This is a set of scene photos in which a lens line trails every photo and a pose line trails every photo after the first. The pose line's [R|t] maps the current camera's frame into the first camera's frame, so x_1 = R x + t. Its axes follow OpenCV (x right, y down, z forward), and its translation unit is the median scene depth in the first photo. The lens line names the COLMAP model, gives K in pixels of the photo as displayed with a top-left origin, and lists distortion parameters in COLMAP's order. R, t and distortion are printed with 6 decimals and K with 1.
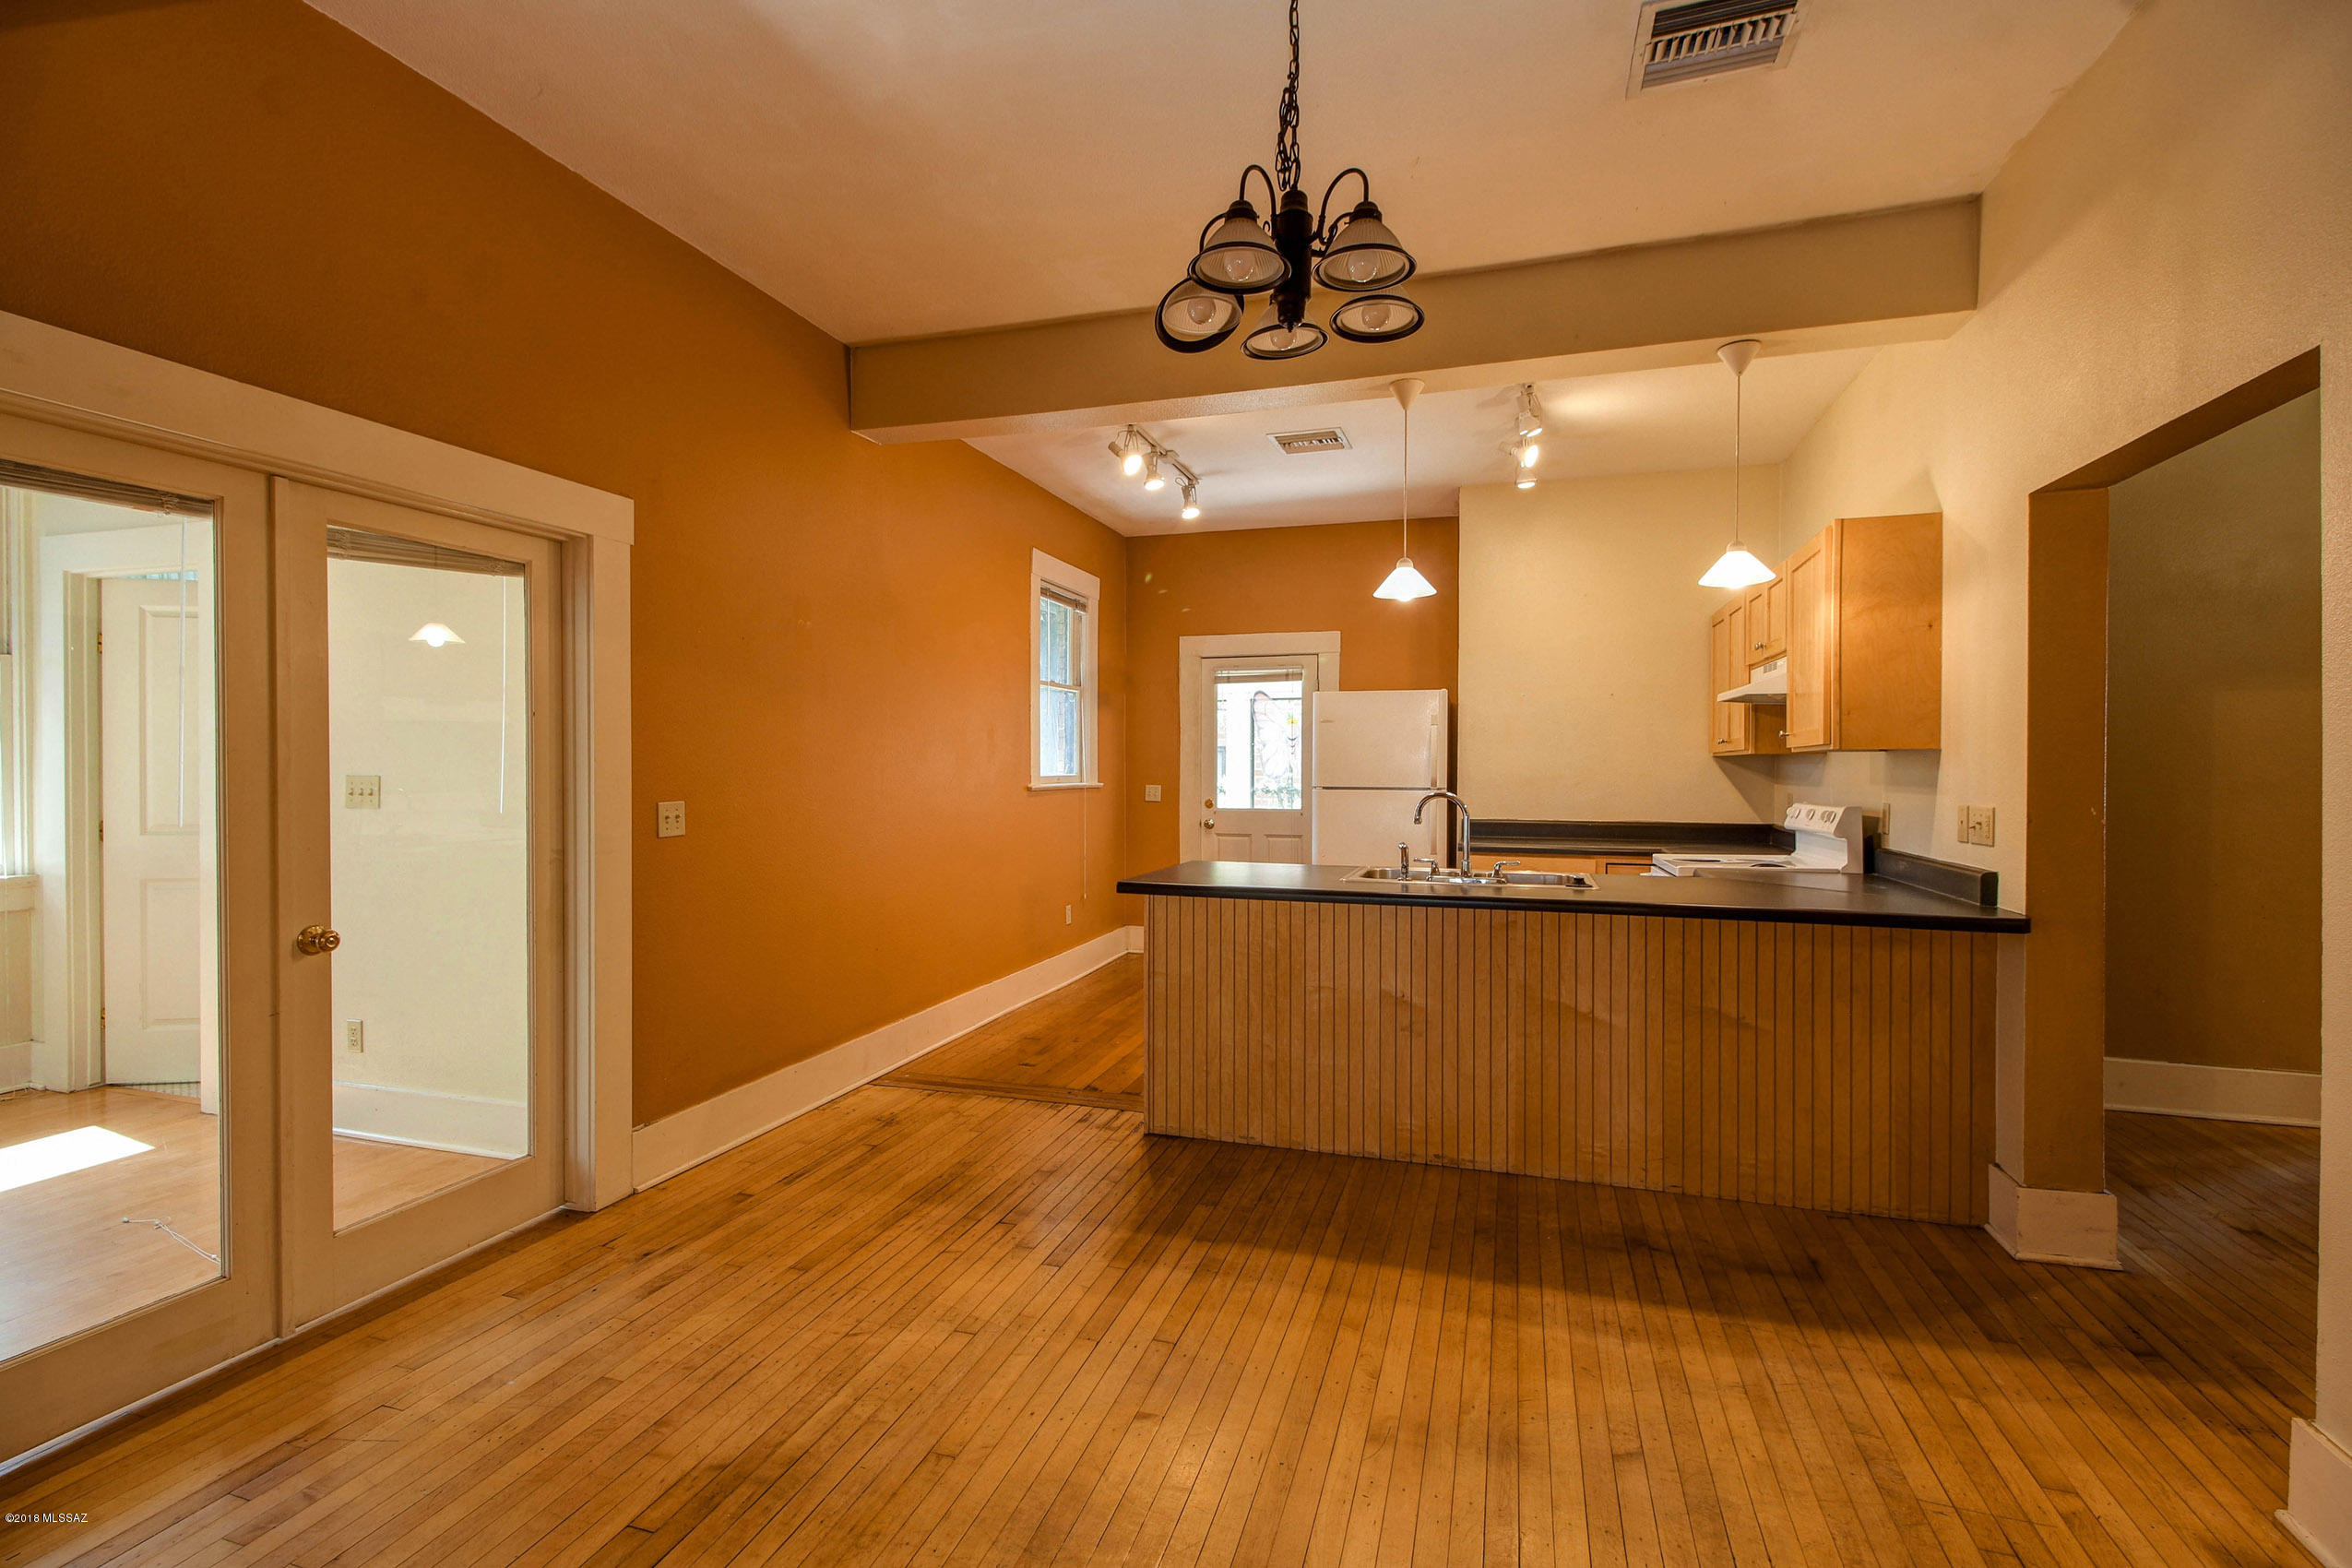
lens RADIAL K [[1079.5, 0, 1173.4], [0, 1079.5, 776.8], [0, 0, 1]] dist [0.009501, -0.002375]
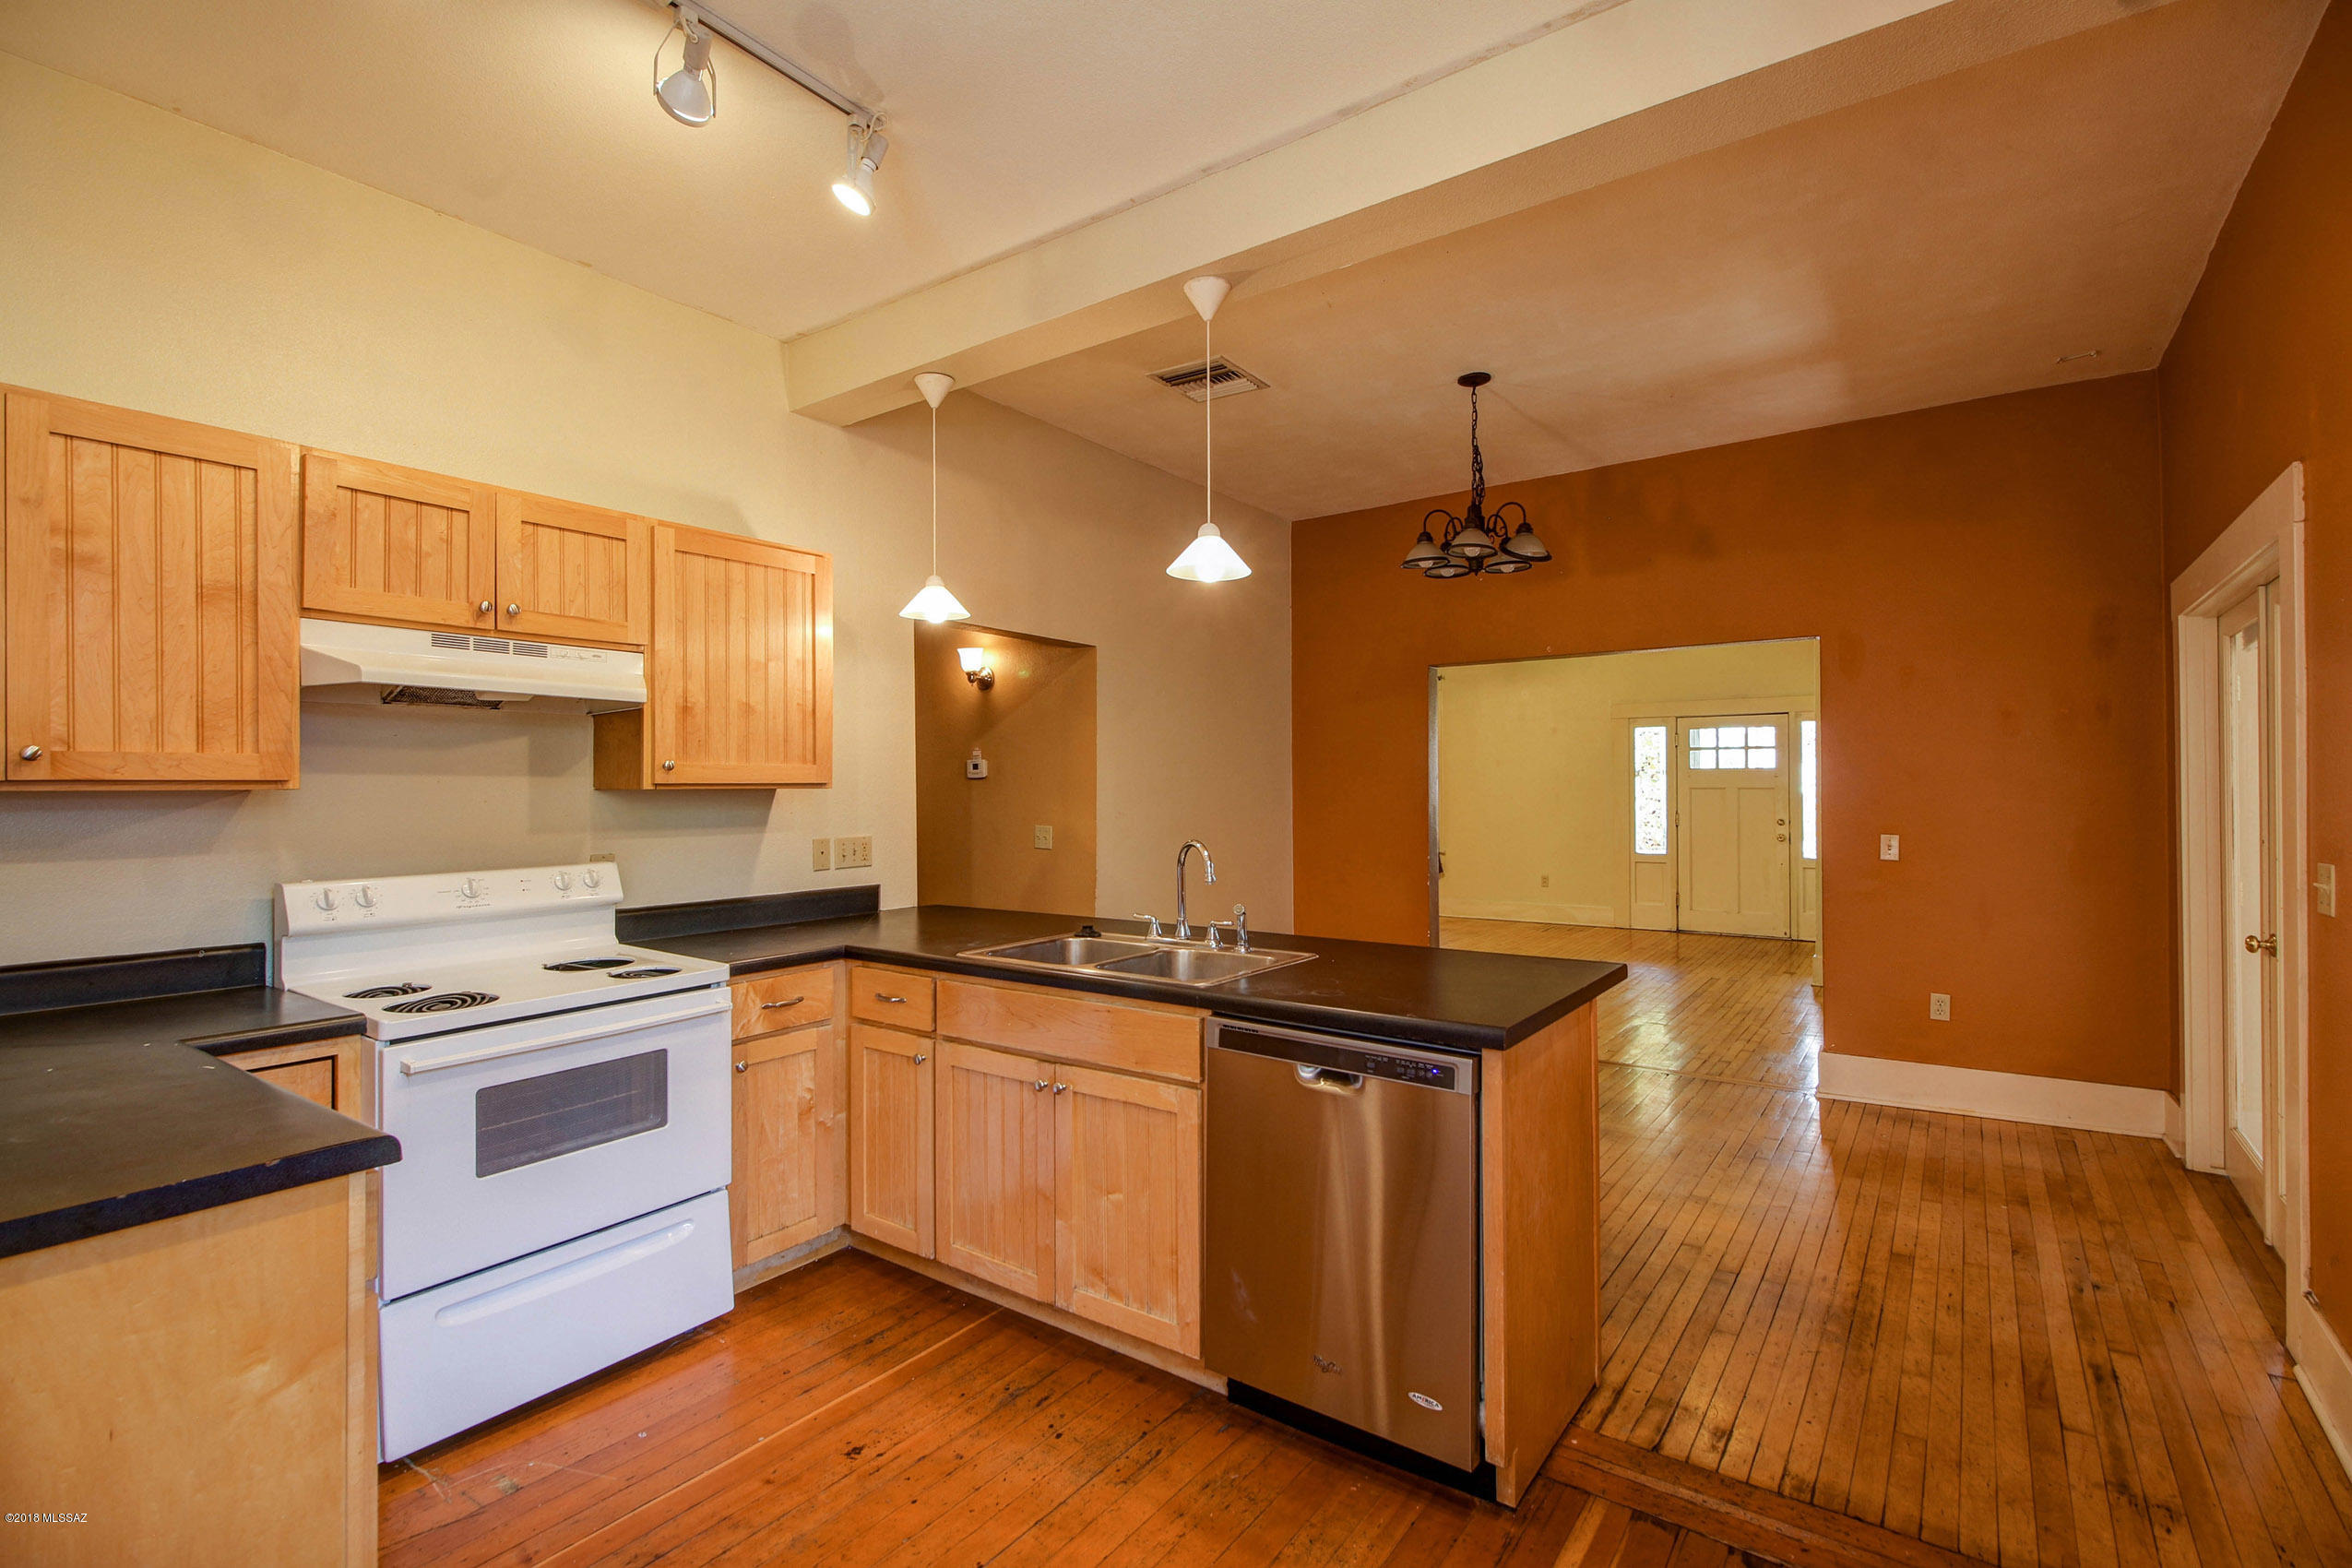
lens RADIAL K [[1079.5, 0, 1161.1], [0, 1079.5, 783.4], [0, 0, 1]] dist [0.009501, -0.002375]
pose [[-0.945401, 0.000841, 0.325908, 0.010571], [0.003073, 0.999975, 0.006335, -0.034853], [-0.325895, 0.006990, -0.945380, 1.778153]]
